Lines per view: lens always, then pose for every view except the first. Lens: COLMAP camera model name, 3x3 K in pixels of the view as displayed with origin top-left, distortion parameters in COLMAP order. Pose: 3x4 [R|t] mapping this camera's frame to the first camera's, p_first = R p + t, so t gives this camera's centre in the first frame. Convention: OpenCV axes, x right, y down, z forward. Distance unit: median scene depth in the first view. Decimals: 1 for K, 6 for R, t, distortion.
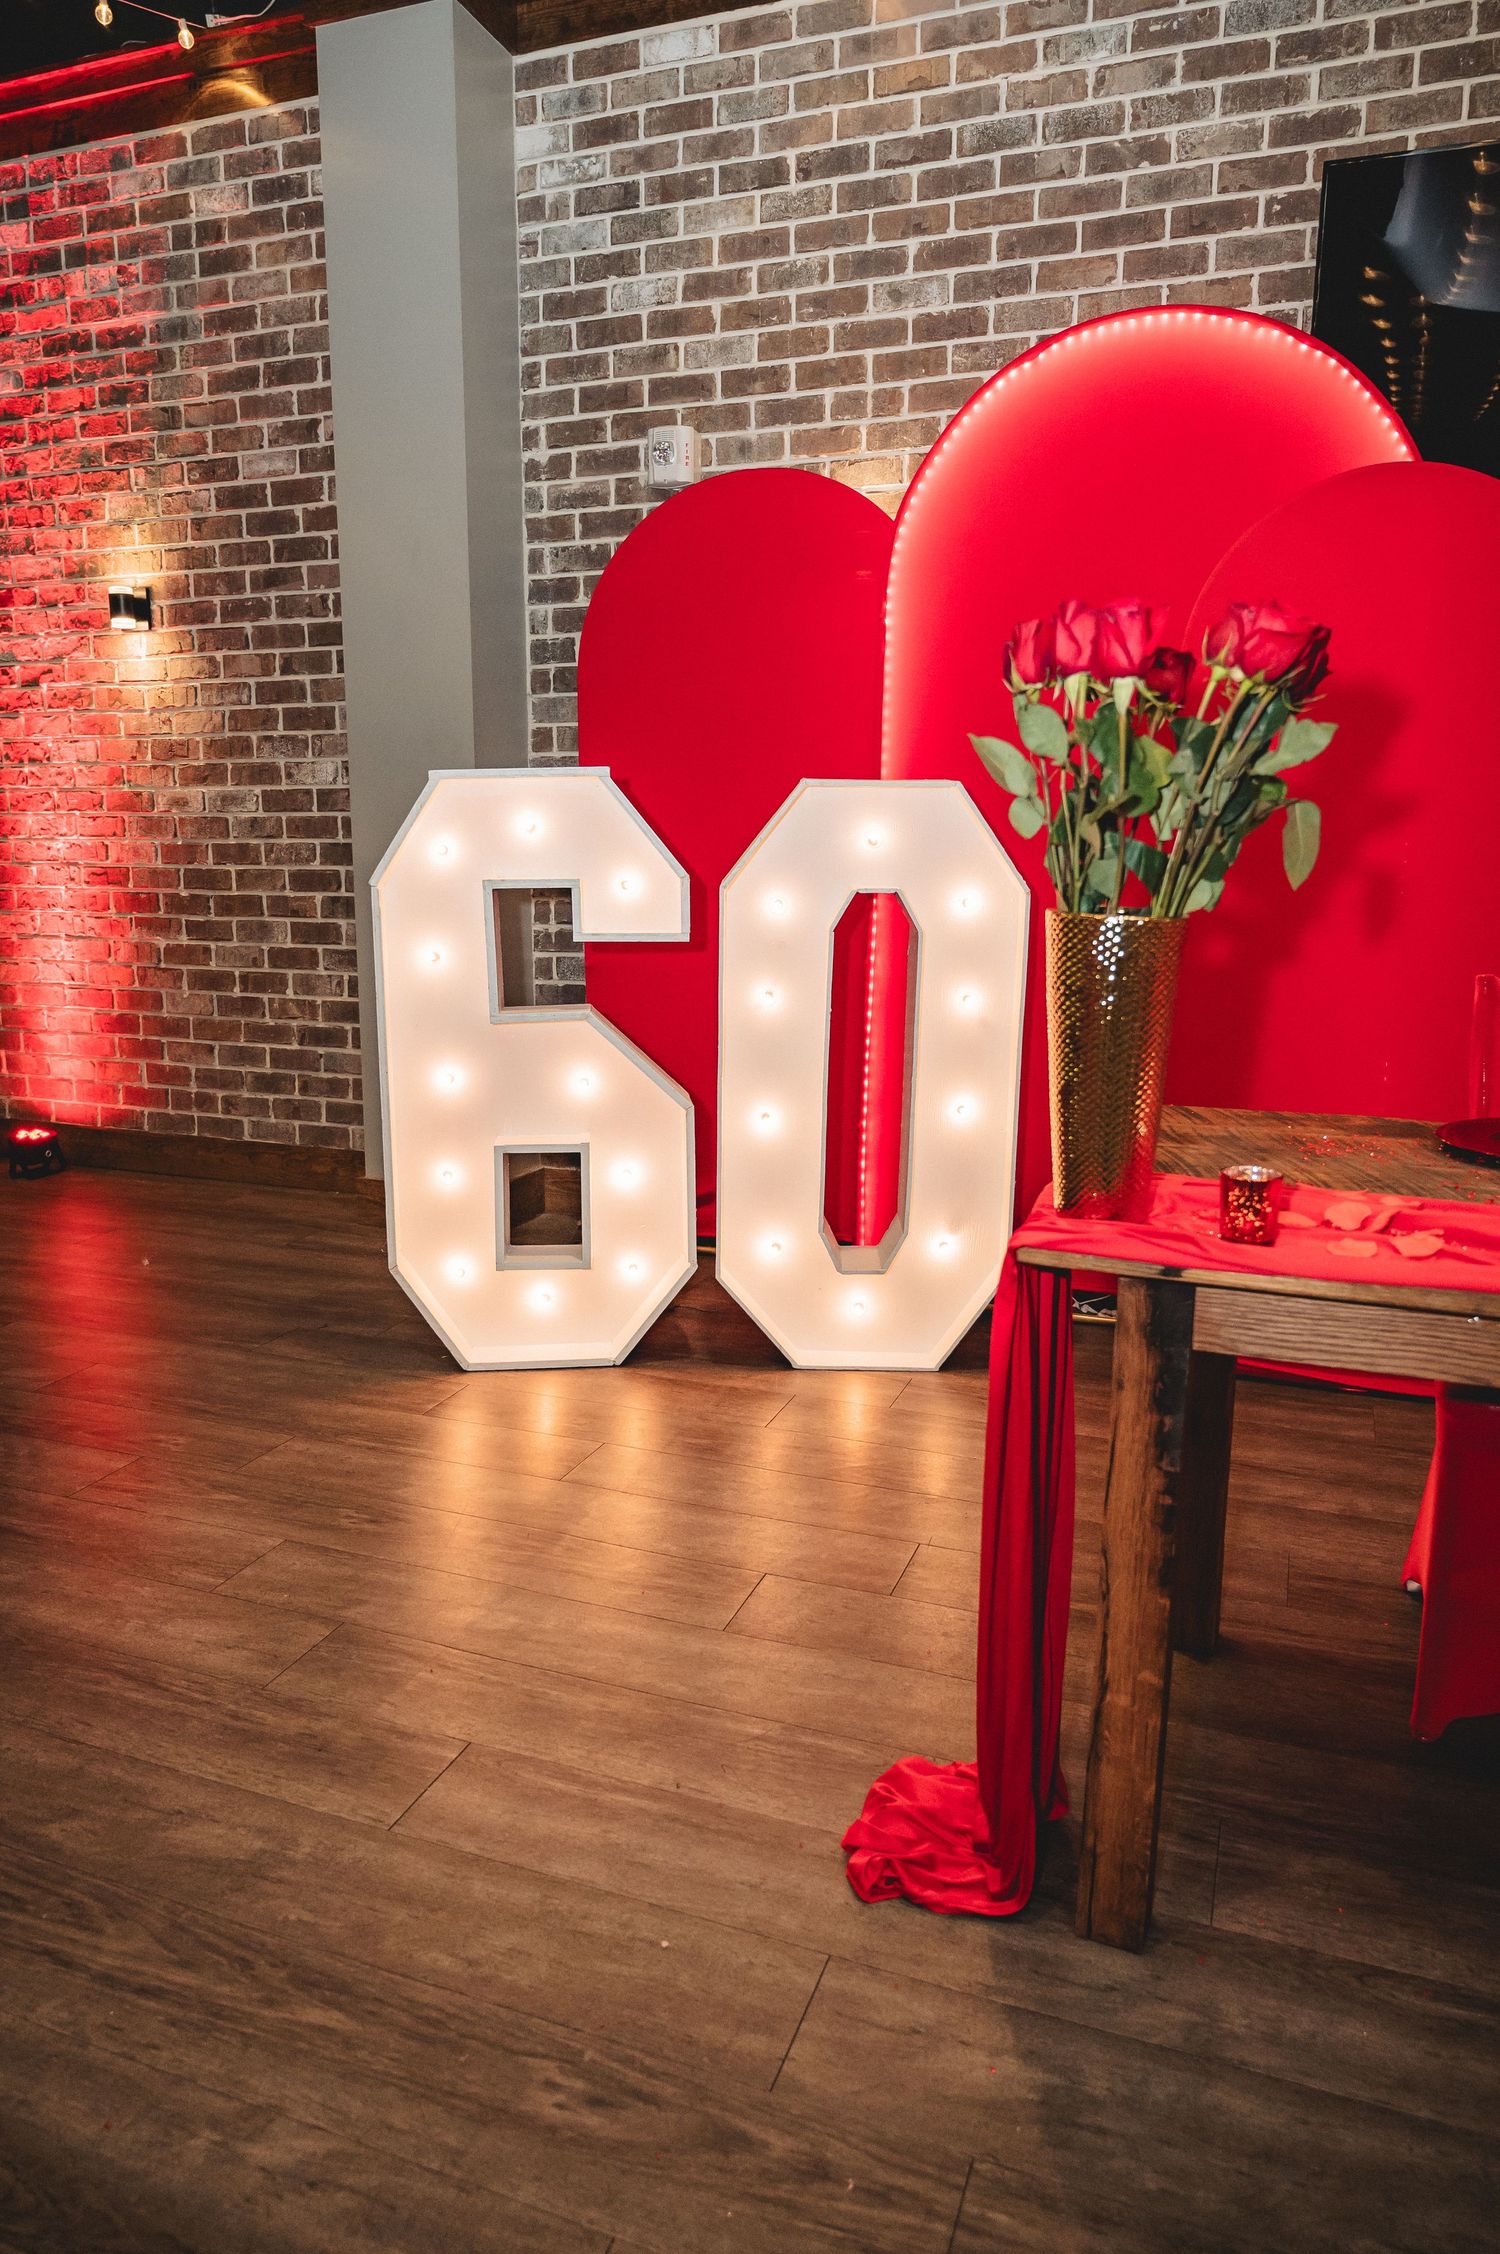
lens RADIAL K [[1509.2, 0, 742.8], [0, 1509.2, 1126.2], [0, 0, 1]] dist [-0.006866, 0.000747]
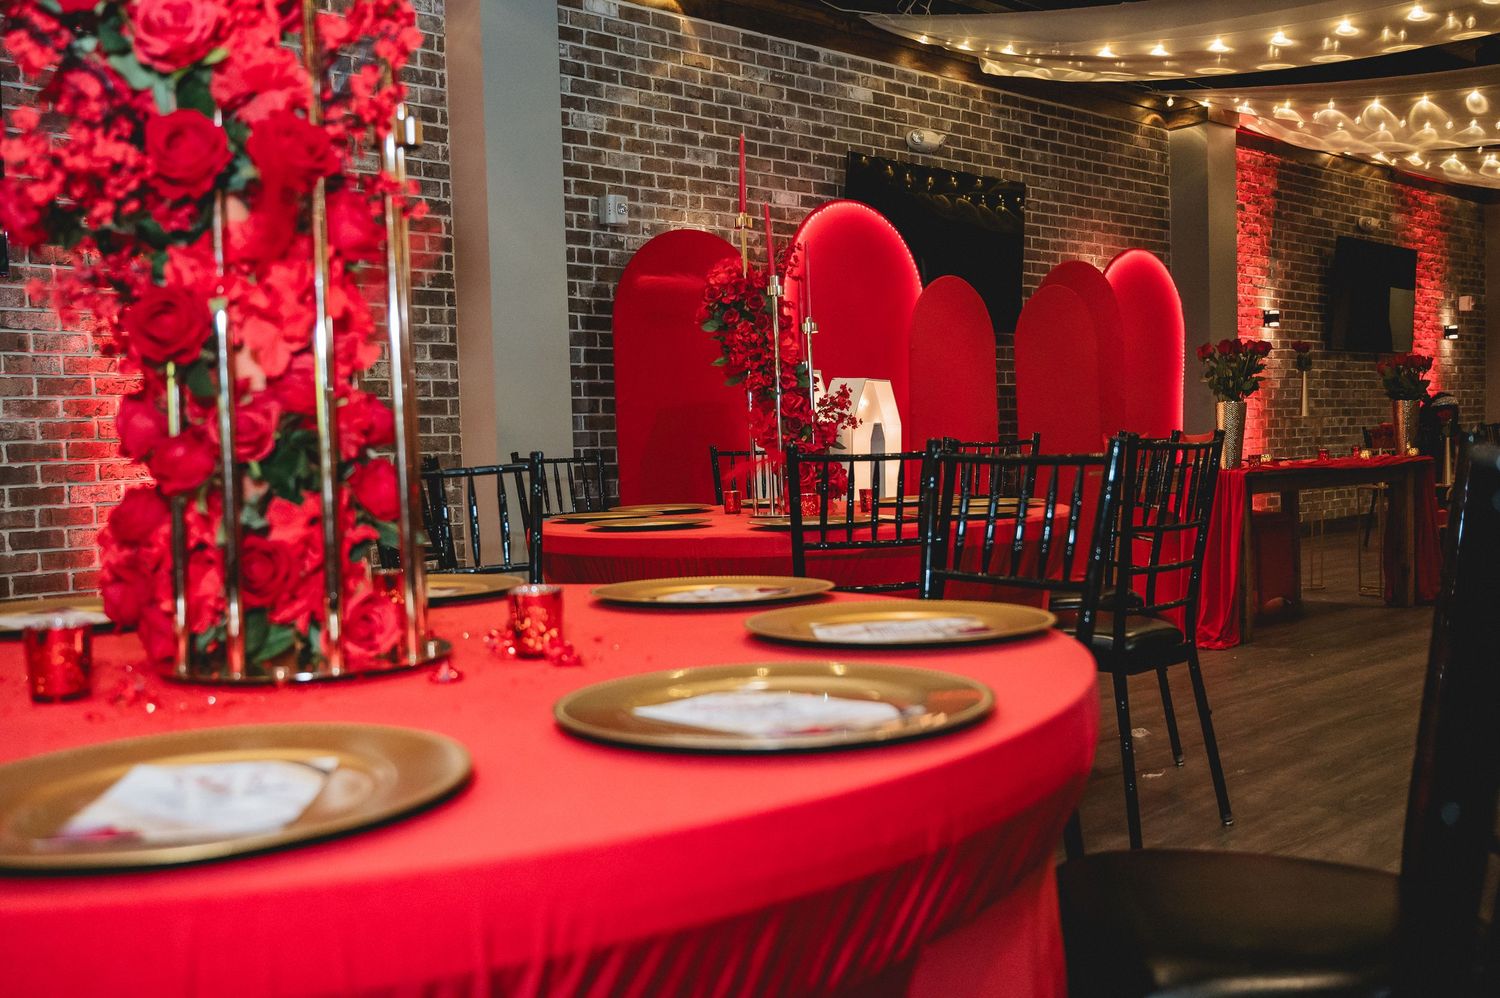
lens RADIAL K [[1402.1, 0, 745.1], [0, 1402.1, 503.9], [0, 0, 1]] dist [-0.005079, 0.000000]
pose [[0.455155, -0.051271, 0.888935, -1.343397], [0.202772, 0.978078, -0.047411, 0.022819], [-0.867017, 0.201830, 0.455573, 0.127177]]
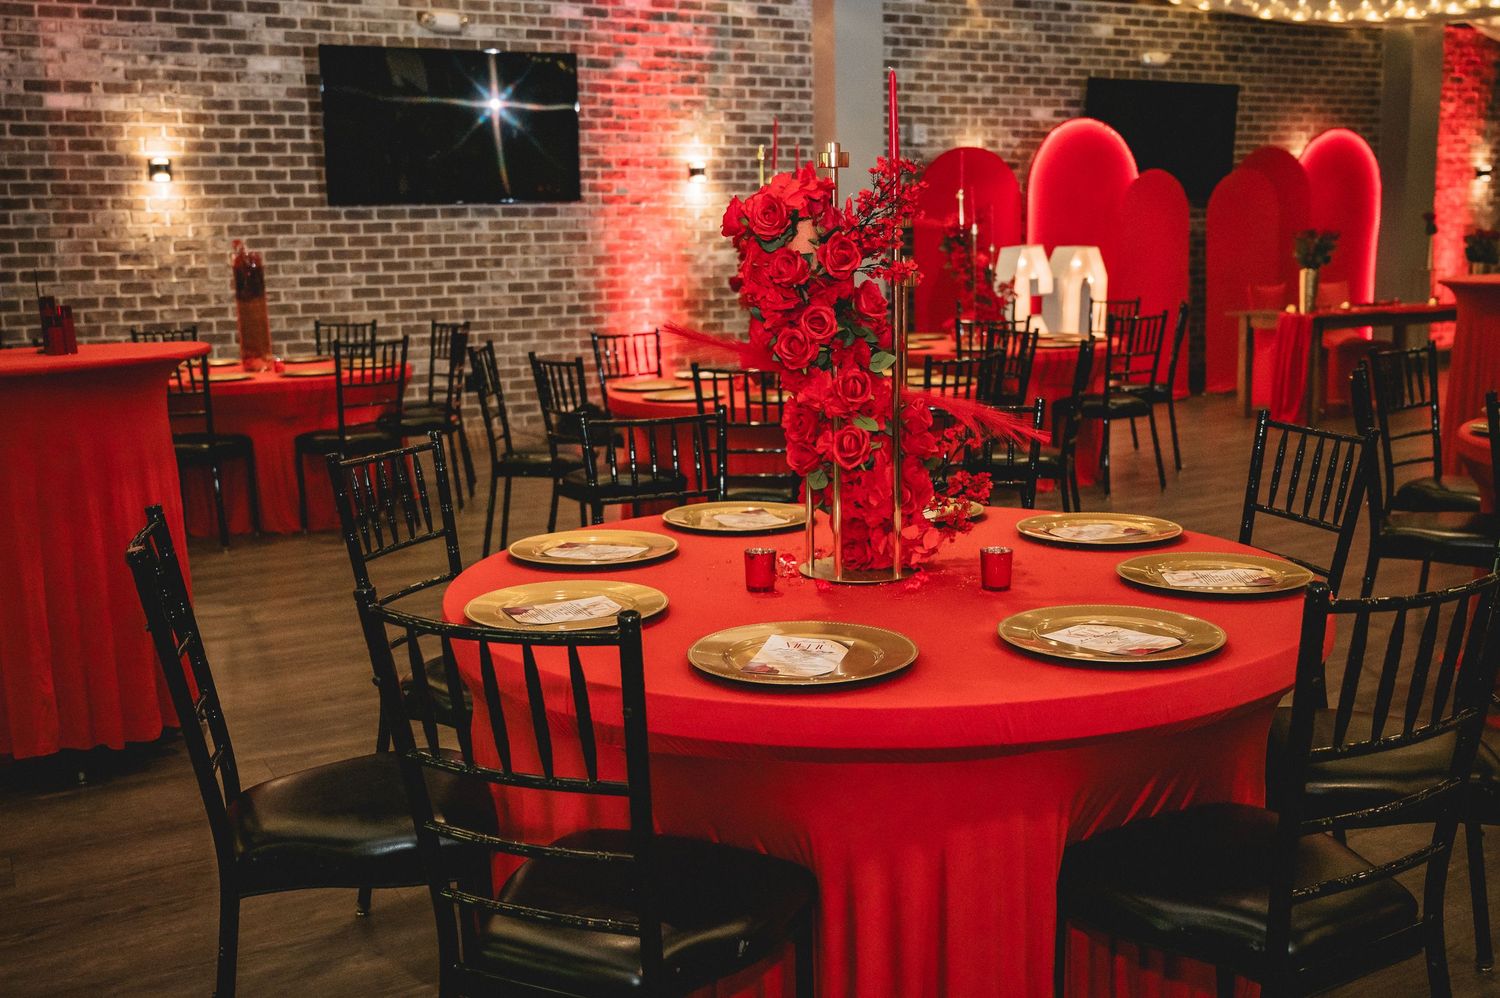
lens RADIAL K [[1497.6, 0, 763.6], [0, 1497.6, 497.7], [0, 0, 1]] dist [0.013283, 0.000000]
pose [[0.644413, -0.141814, 0.751412, -2.163510], [0.170052, 0.984623, 0.039991, 0.062896], [-0.745529, 0.102008, 0.658620, -0.510189]]
